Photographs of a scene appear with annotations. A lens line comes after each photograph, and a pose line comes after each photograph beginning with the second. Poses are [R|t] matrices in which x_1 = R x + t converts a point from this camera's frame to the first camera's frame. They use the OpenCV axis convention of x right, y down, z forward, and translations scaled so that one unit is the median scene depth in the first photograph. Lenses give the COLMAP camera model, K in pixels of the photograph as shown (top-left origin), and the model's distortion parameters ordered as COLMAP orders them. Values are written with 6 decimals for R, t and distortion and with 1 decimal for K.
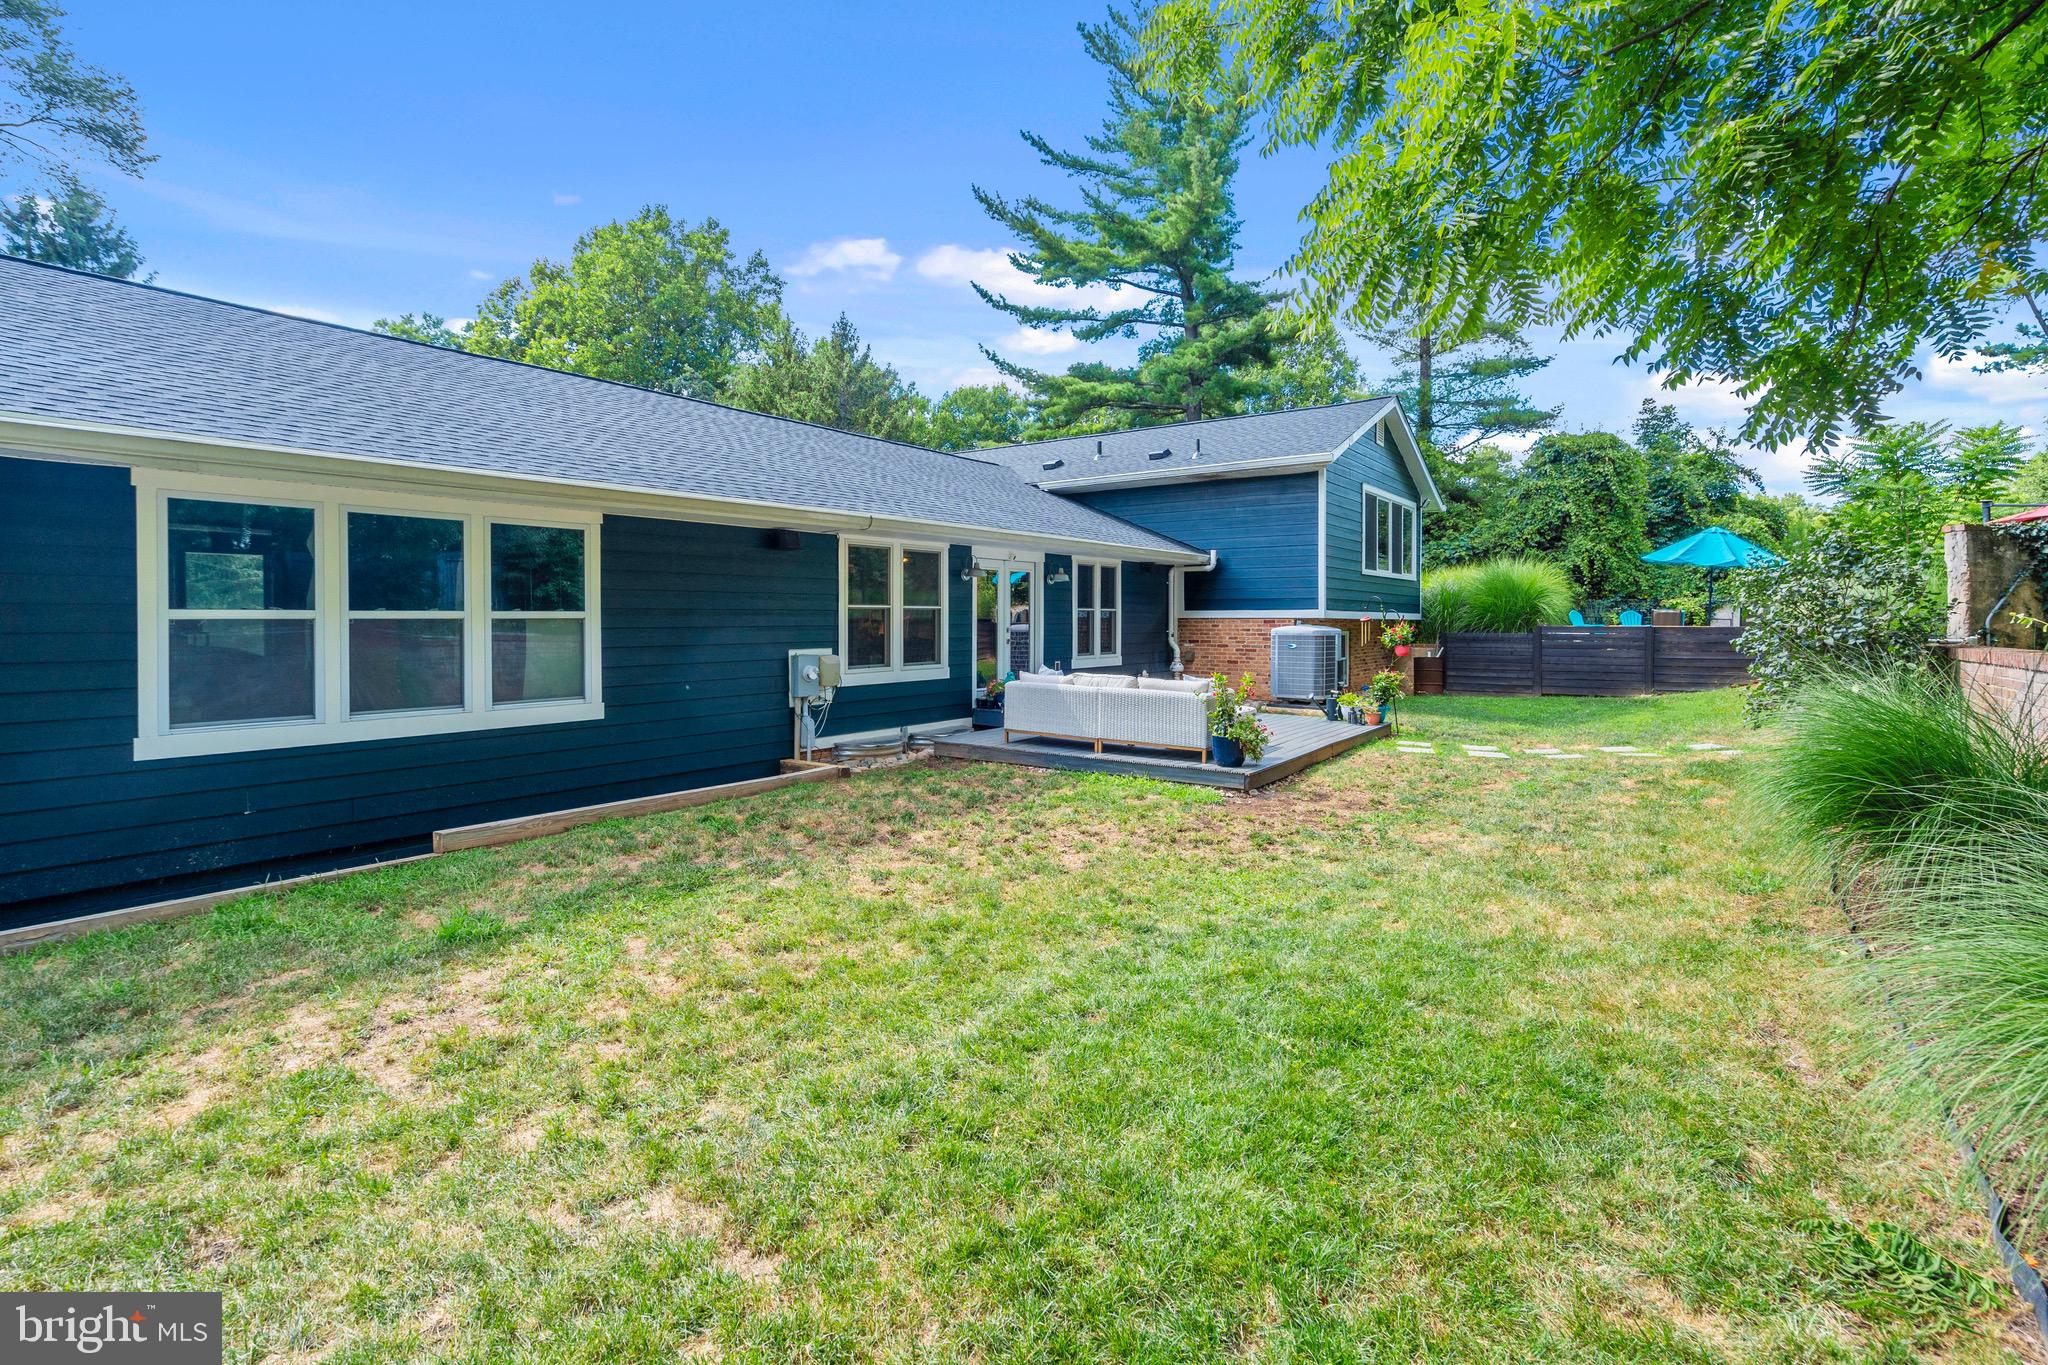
lens RADIAL K [[956.7, 0, 1026.3], [0, 956.7, 648.5], [0, 0, 1]] dist [-0.003239, -0.000307]
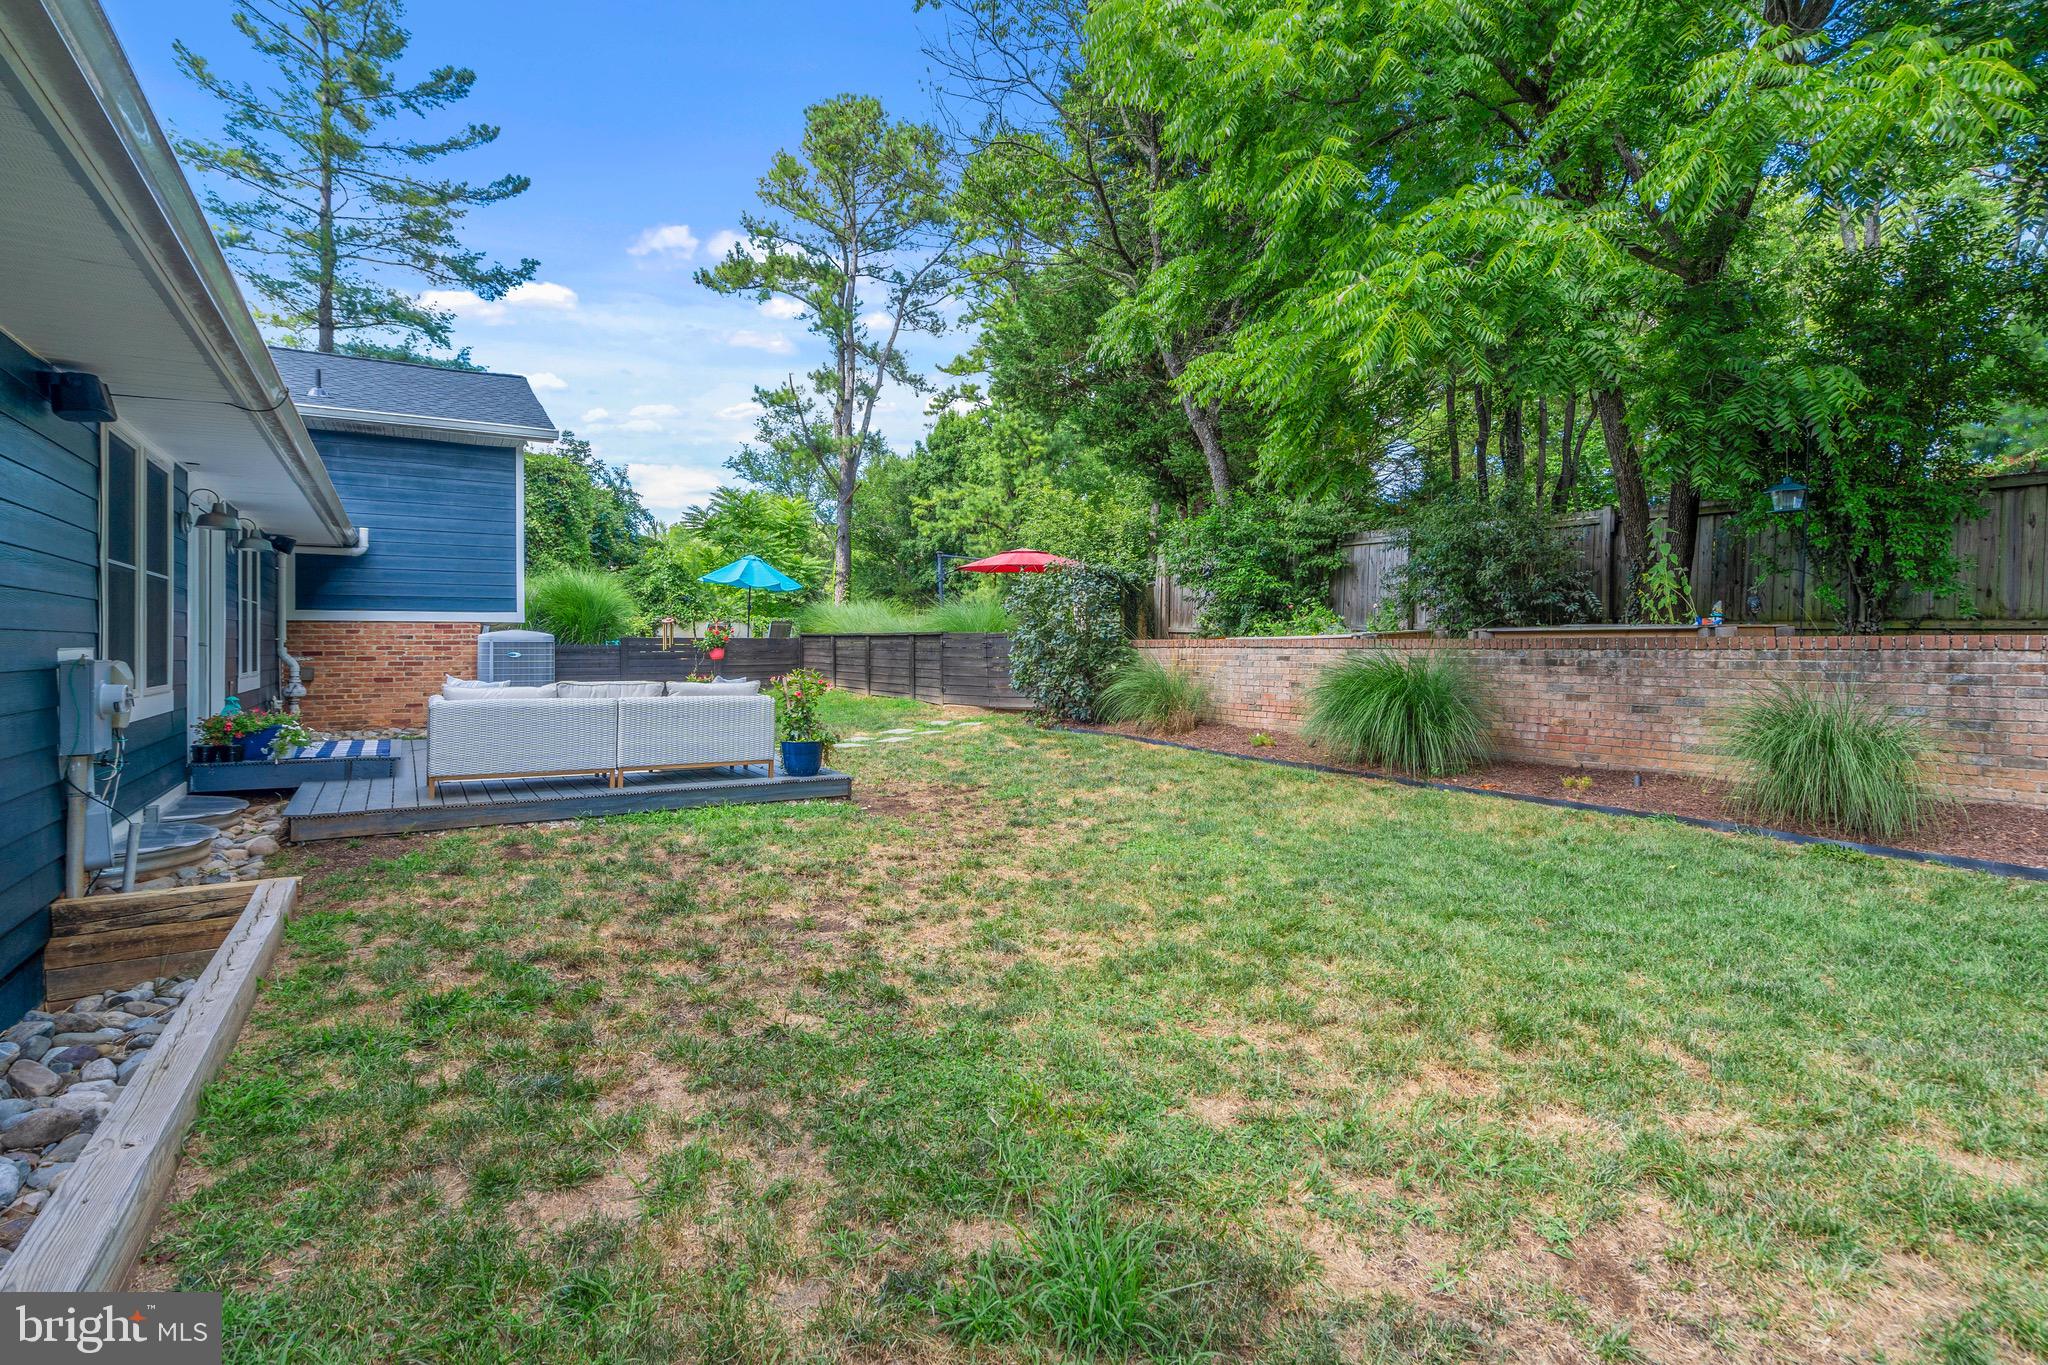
lens RADIAL K [[956.7, 0, 1026.3], [0, 956.7, 648.5], [0, 0, 1]] dist [-0.003239, -0.000307]
pose [[0.383767, -0.001930, 0.923428, -0.152497], [0.027588, 0.999575, -0.009376, 0.005857], [-0.923018, 0.029074, 0.383657, 0.137953]]
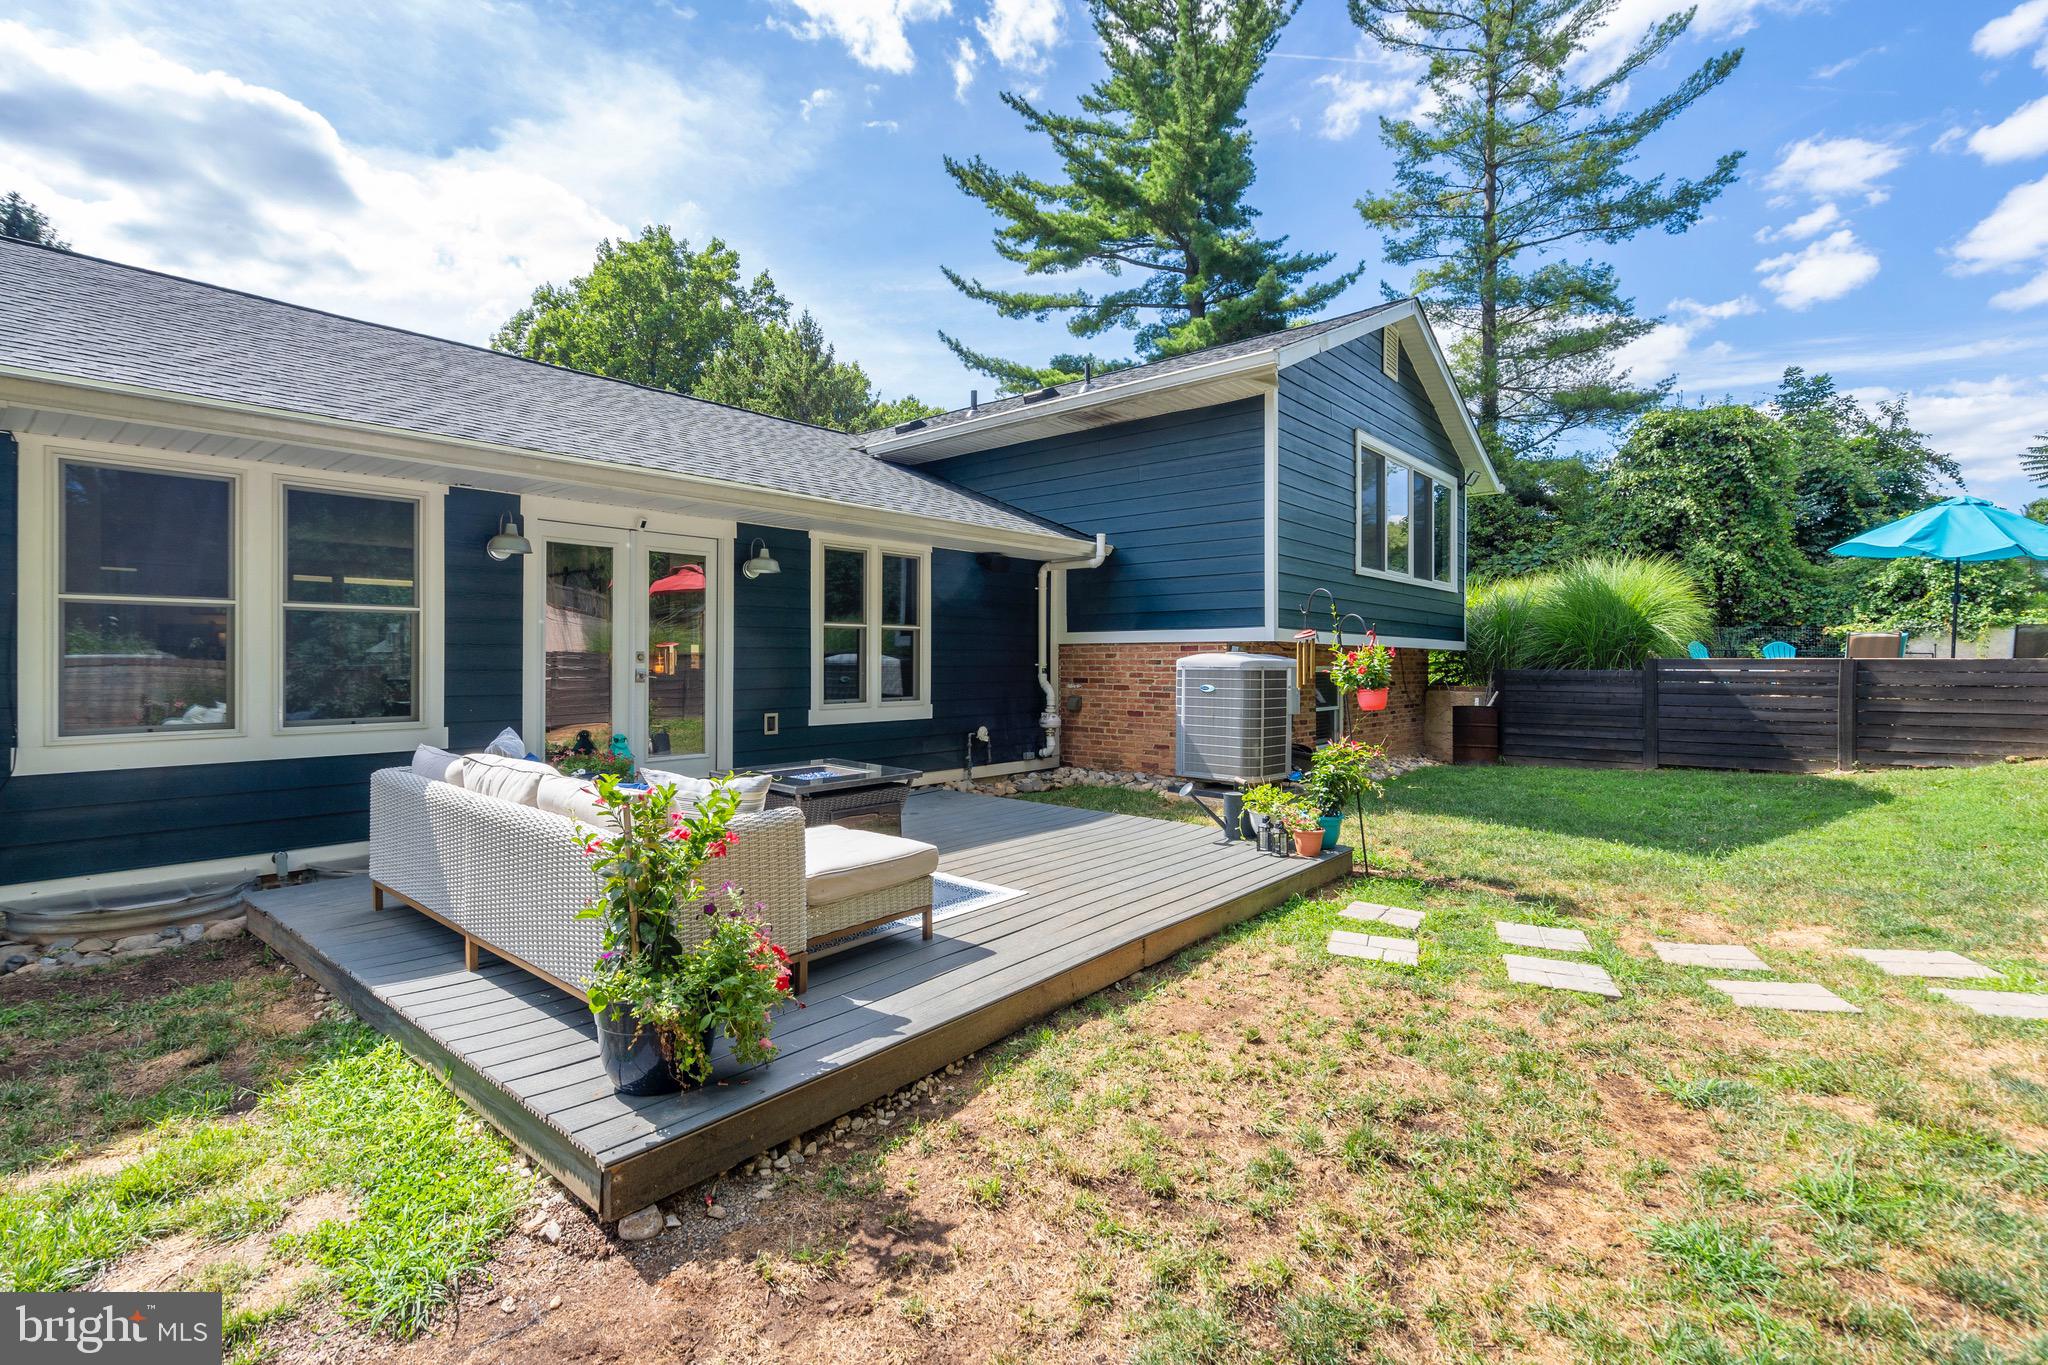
lens RADIAL K [[932.6, 0, 994.4], [0, 932.6, 673.5], [0, 0, 1]] dist [-0.001204, -0.000137]
pose [[0.994274, 0.003998, -0.106785, 0.103425], [-0.005588, 0.999878, -0.014597, -0.001318], [0.106714, 0.015110, 0.994175, 0.209375]]
